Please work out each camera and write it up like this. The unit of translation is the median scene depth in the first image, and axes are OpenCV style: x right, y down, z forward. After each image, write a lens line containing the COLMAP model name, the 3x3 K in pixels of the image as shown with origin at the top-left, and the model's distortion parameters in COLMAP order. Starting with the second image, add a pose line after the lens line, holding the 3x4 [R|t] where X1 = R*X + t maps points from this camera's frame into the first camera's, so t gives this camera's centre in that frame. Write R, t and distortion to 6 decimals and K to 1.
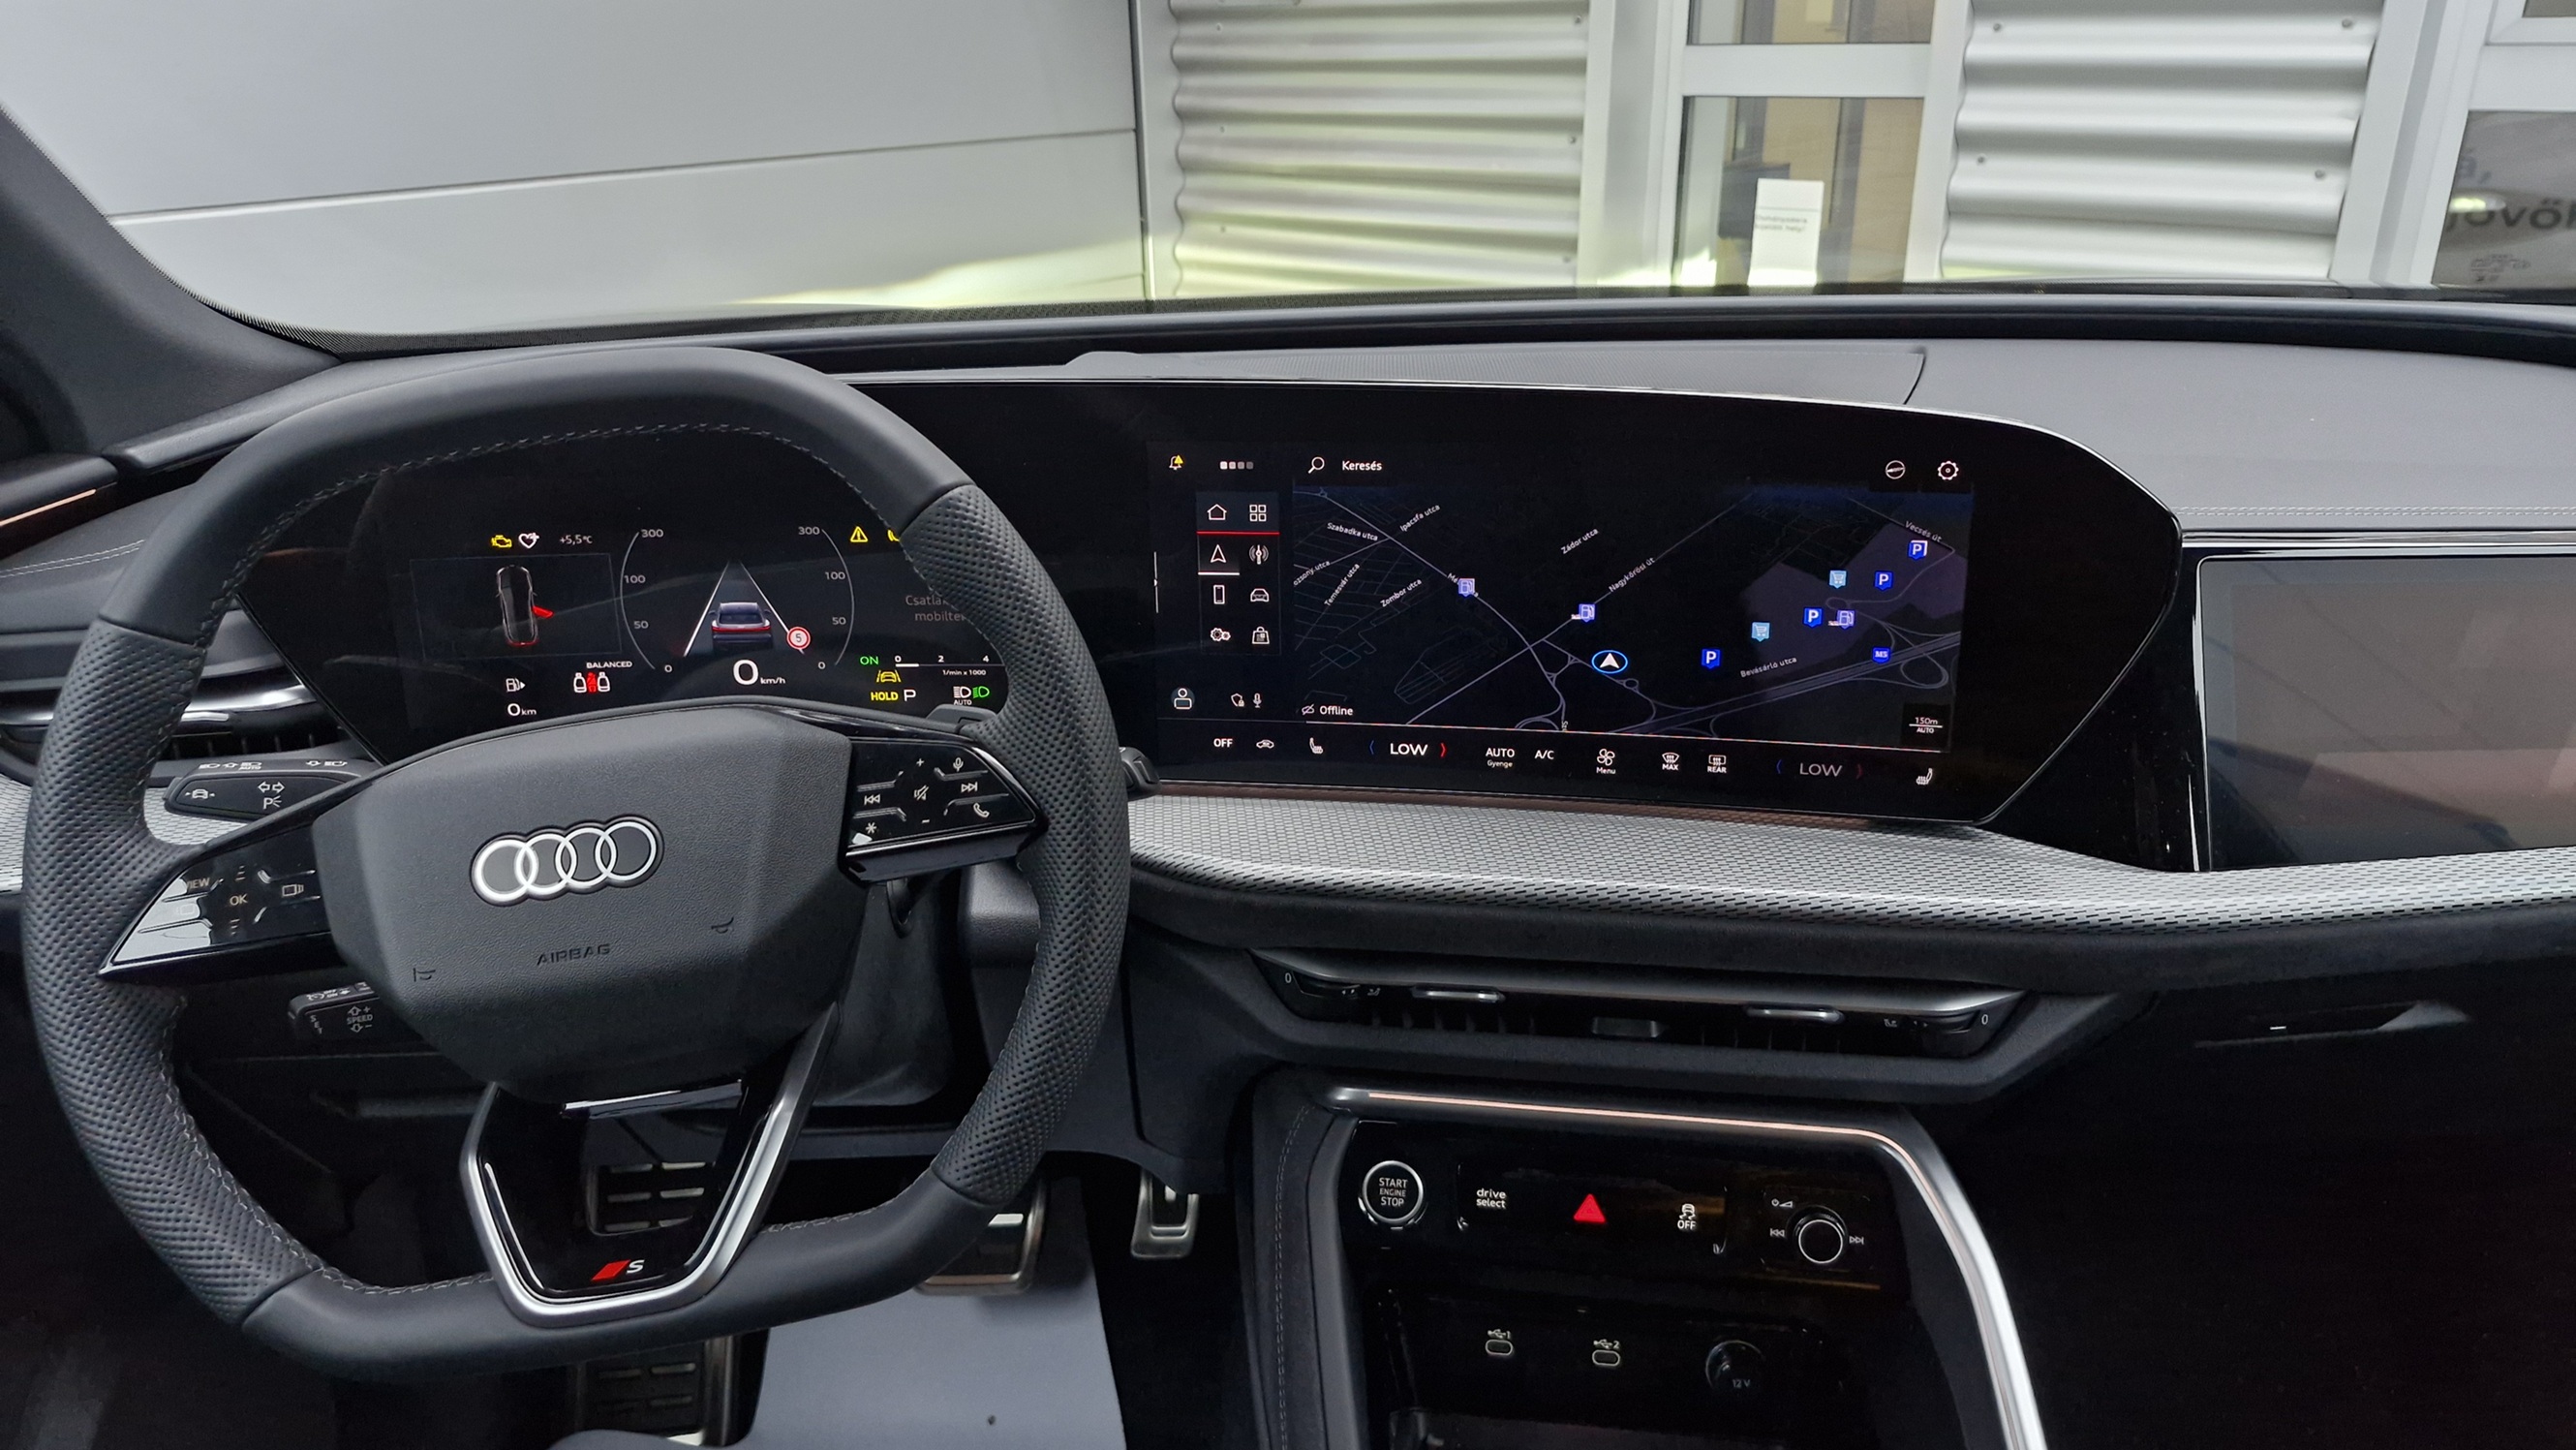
lens RADIAL K [[1895.3, 0, 1244.5], [0, 1895.3, 715.6], [0, 0, 1]] dist [0.127851, -0.188433]
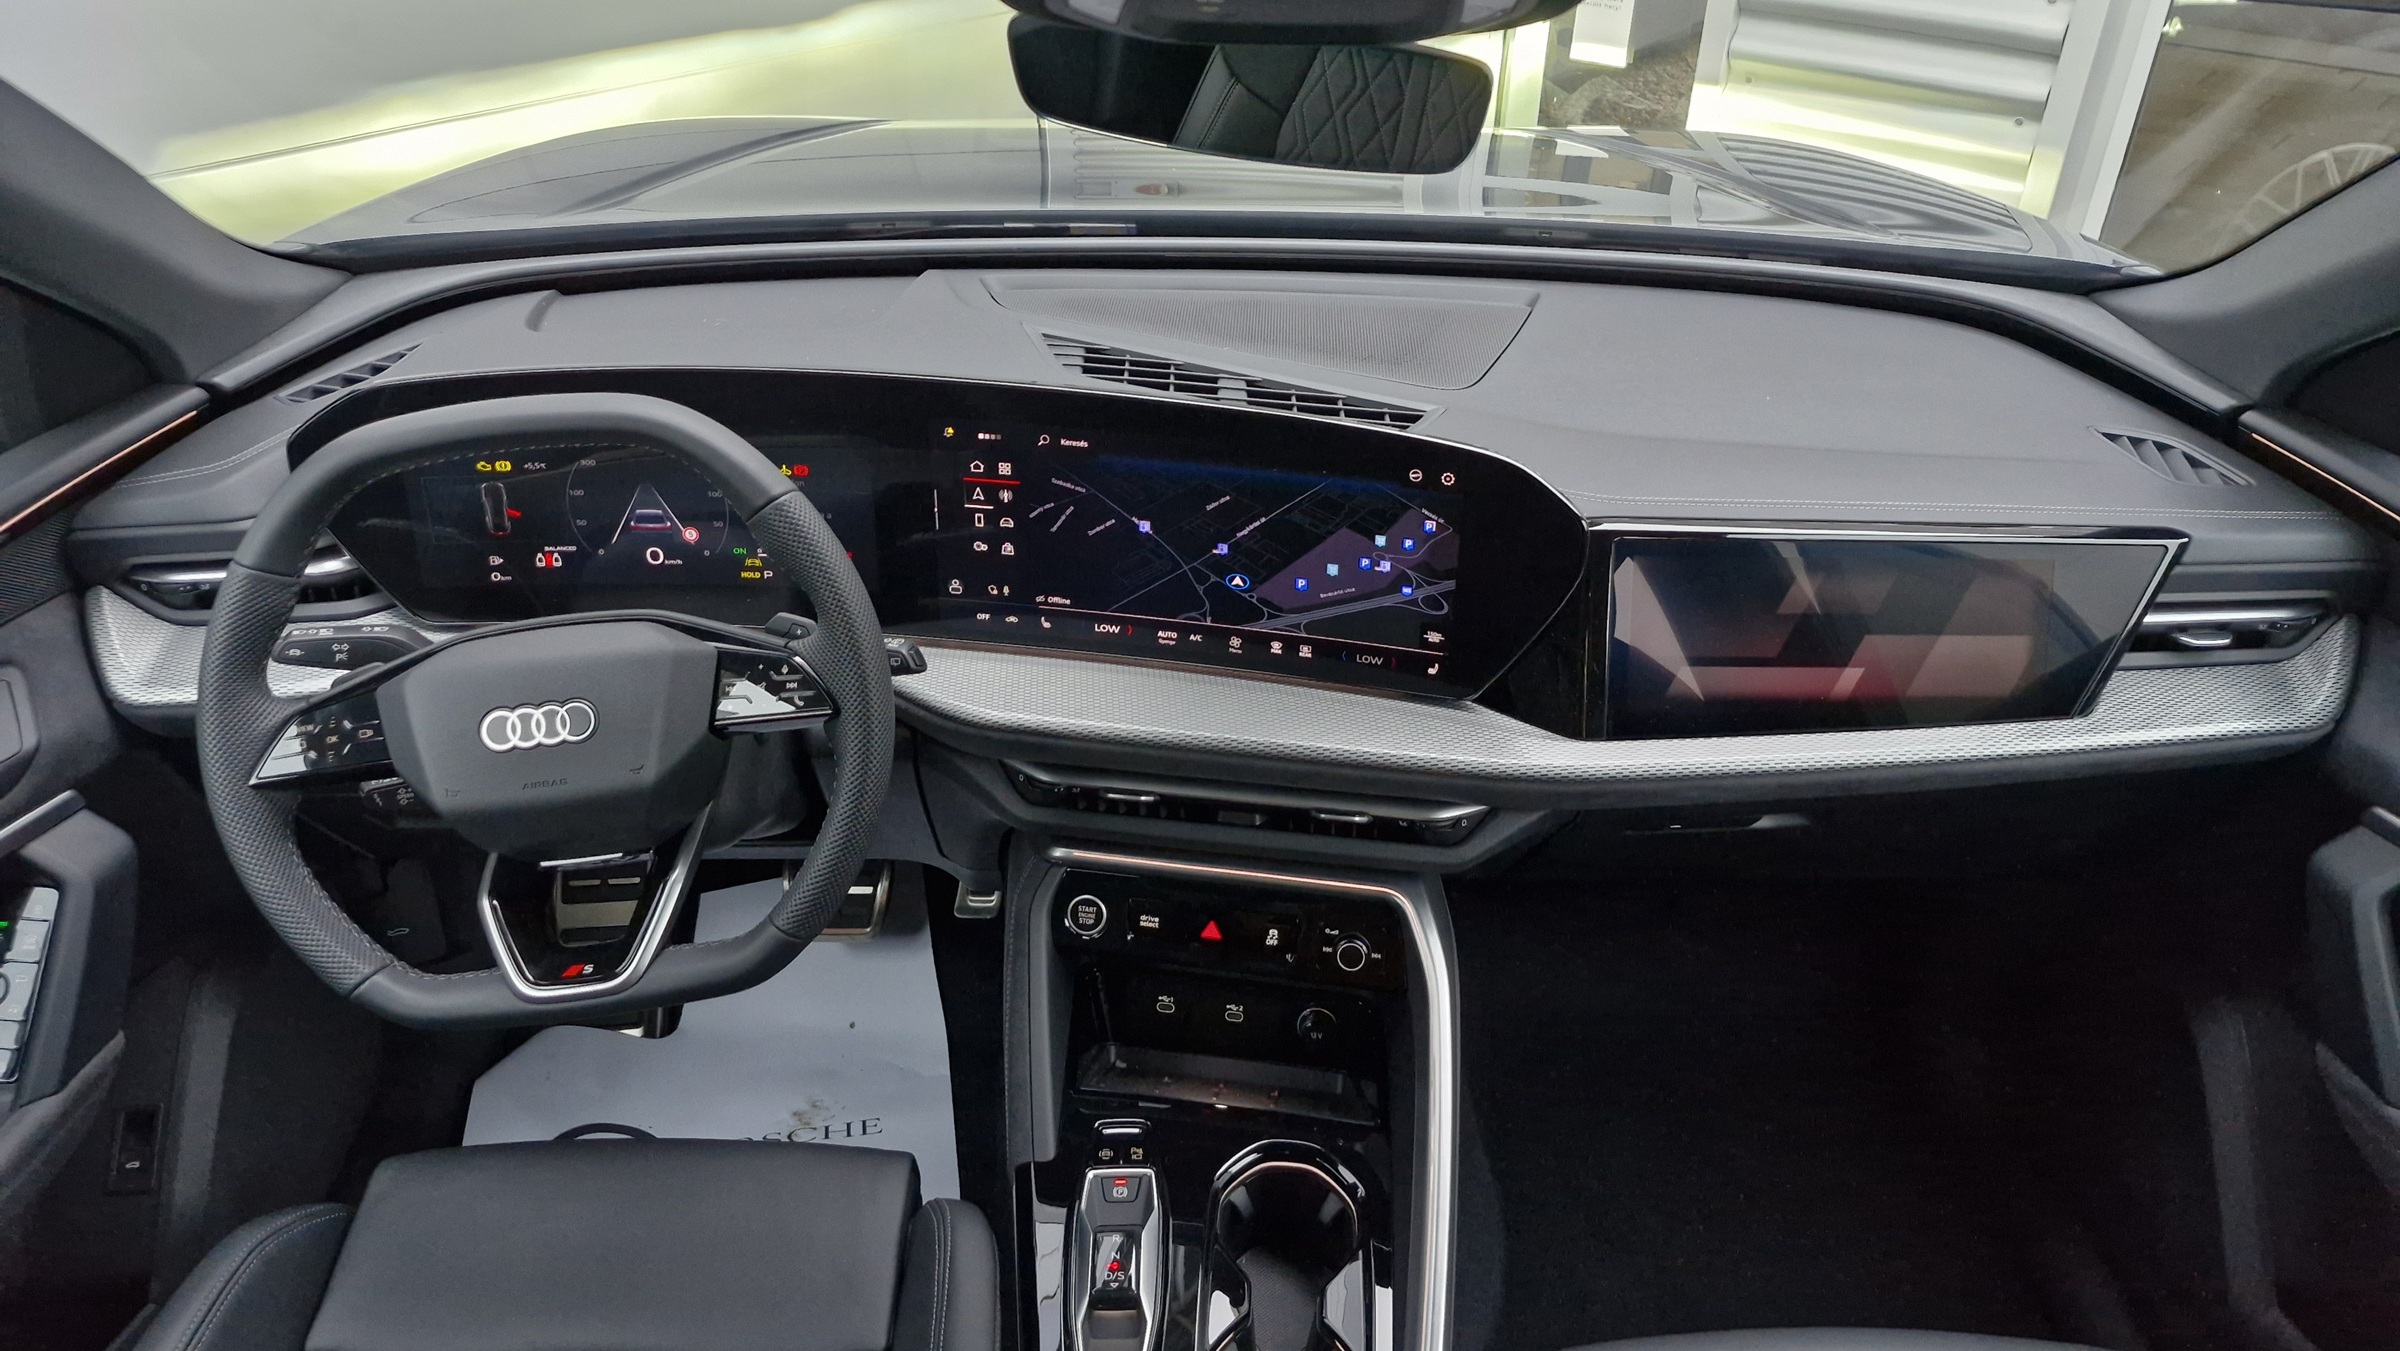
lens RADIAL K [[1765.7, 0, 1159.4], [0, 1765.7, 666.8], [0, 0, 1]] dist [0.127851, -0.188433]
pose [[0.999464, 0.032067, 0.006569, 0.124518], [-0.032722, 0.984007, 0.175096, -0.203577], [-0.000849, -0.175217, 0.984529, -0.373731]]
